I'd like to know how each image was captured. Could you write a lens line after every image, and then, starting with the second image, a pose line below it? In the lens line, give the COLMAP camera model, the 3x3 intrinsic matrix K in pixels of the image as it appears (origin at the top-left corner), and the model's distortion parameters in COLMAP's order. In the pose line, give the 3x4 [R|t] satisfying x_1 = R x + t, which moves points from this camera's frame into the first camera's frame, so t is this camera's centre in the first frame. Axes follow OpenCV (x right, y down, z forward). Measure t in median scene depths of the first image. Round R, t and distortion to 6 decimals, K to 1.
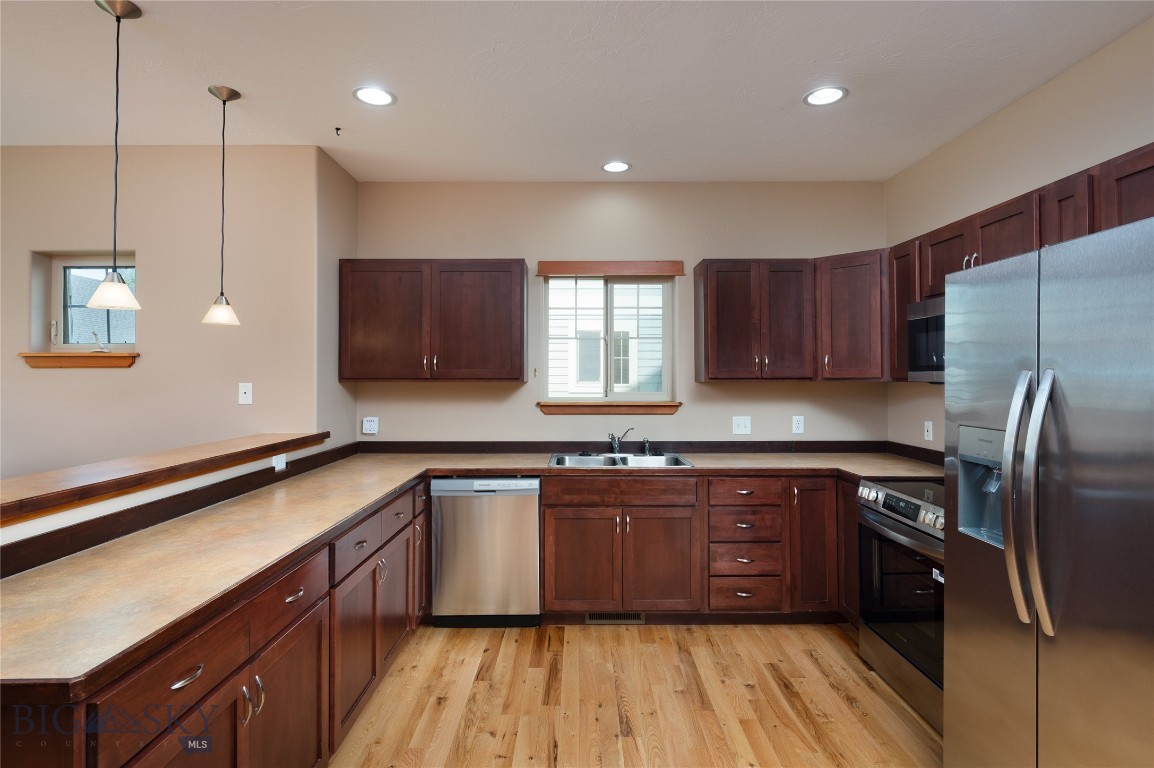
lens RADIAL K [[584.3, 0, 580.0], [0, 584.3, 367.4], [0, 0, 1]] dist [-0.001033, -0.000454]
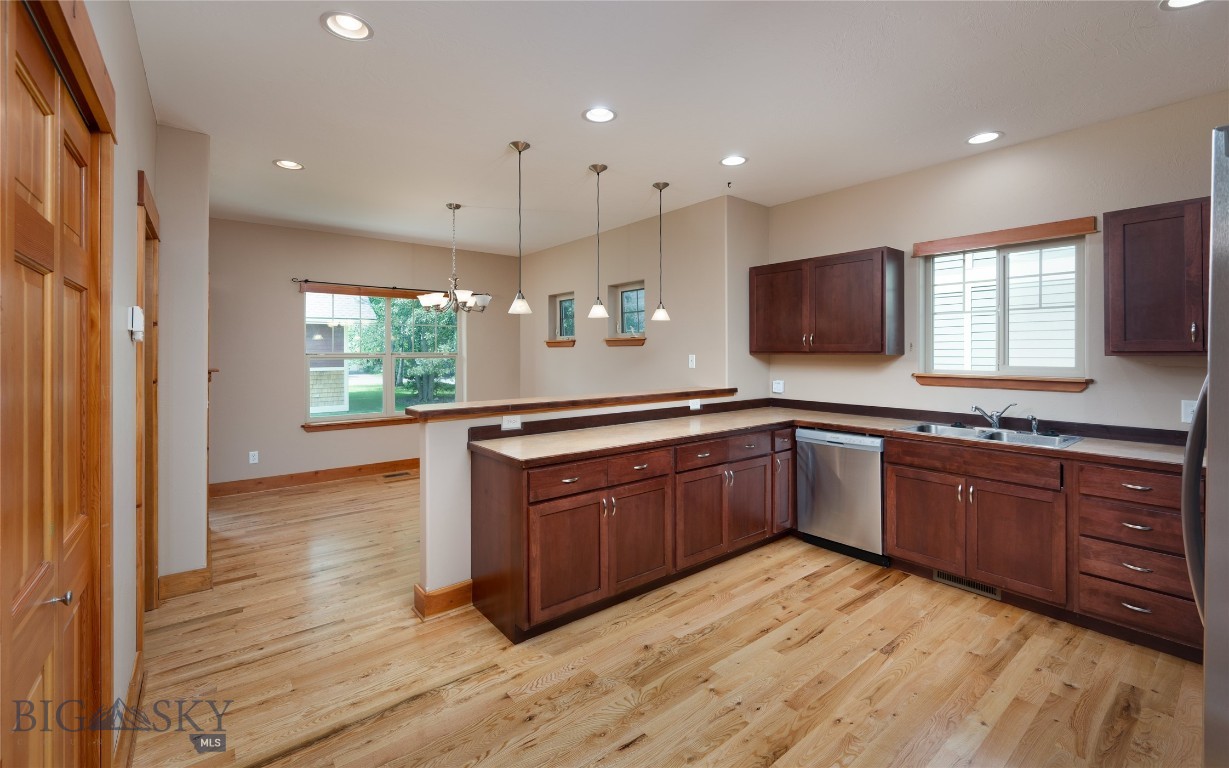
lens RADIAL K [[521.7, 0, 607.2], [0, 521.7, 352.6], [0, 0, 1]] dist [0.002044, 0.000414]
pose [[0.612573, 0.001291, -0.790413, 0.412291], [0.014466, 0.999813, 0.012845, -0.000571], [0.790282, -0.019303, 0.612440, -0.057953]]
